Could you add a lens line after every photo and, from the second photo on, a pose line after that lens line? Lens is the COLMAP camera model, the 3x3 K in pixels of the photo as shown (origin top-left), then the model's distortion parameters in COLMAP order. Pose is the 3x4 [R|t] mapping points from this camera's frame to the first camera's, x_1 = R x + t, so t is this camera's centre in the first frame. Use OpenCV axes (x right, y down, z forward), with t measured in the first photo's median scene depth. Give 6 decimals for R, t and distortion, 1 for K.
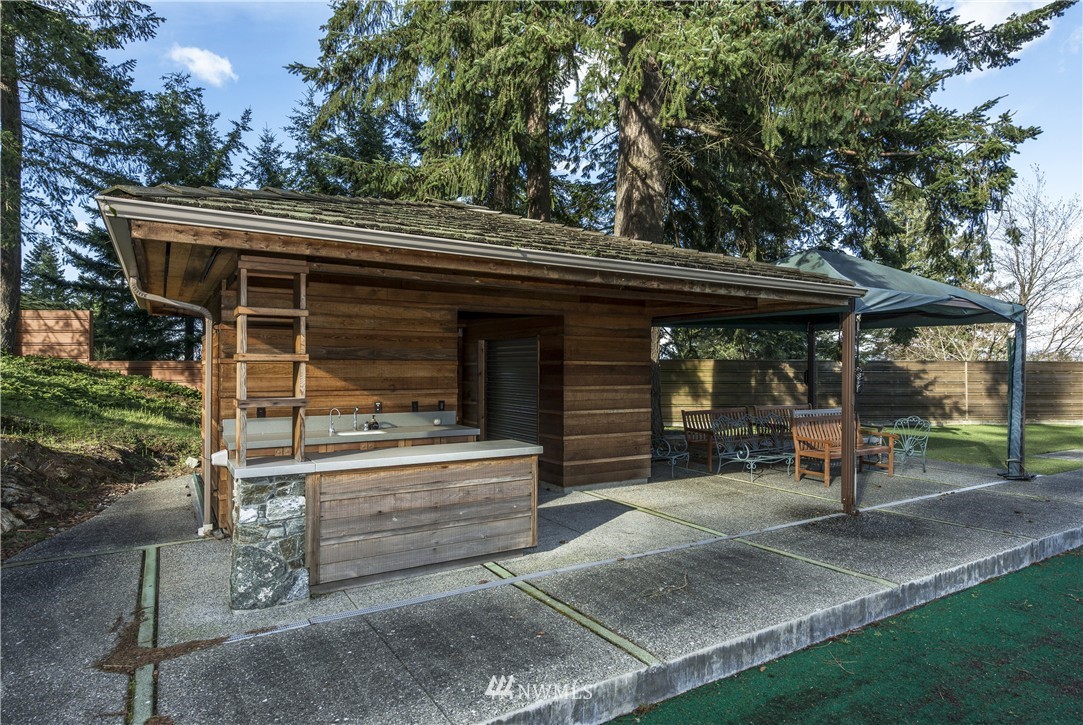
lens RADIAL K [[618.4, 0, 541.5], [0, 618.4, 362.5], [0, 0, 1]] dist [0.026283, -0.017952]
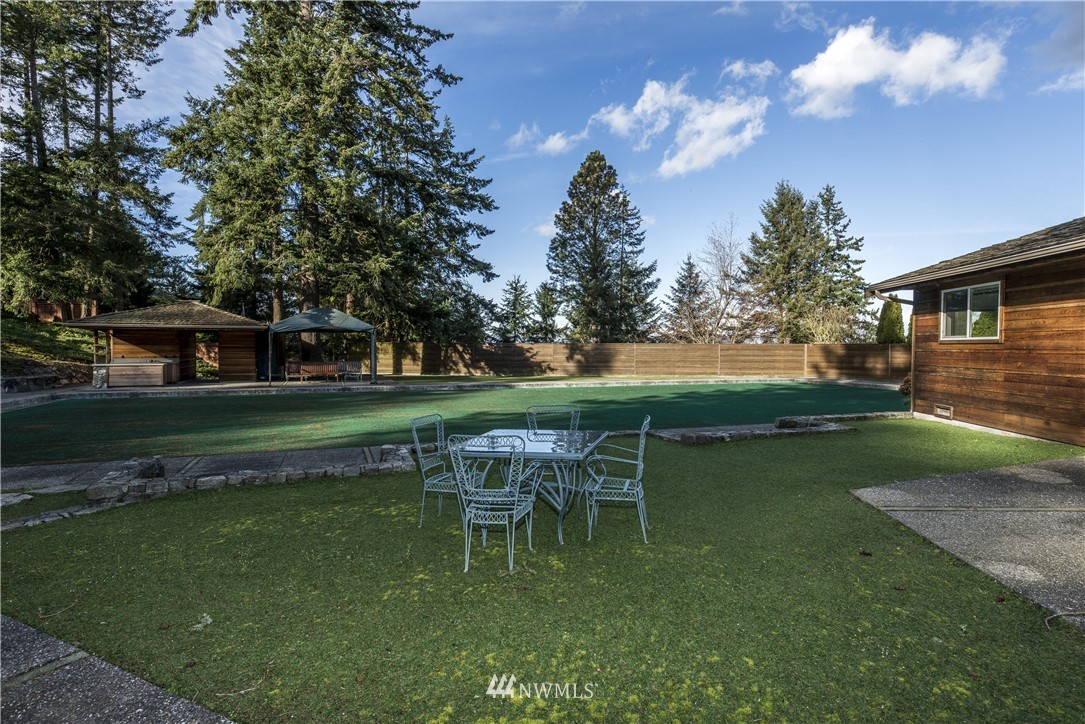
lens RADIAL K [[560.3, 0, 542.5], [0, 560.3, 362.0], [0, 0, 1]] dist [0.012167, -0.000708]
pose [[0.982052, 0.007873, -0.188447, 1.070467], [-0.000526, 0.999239, 0.039004, -0.013789], [0.188611, -0.038205, 0.981309, -0.781662]]
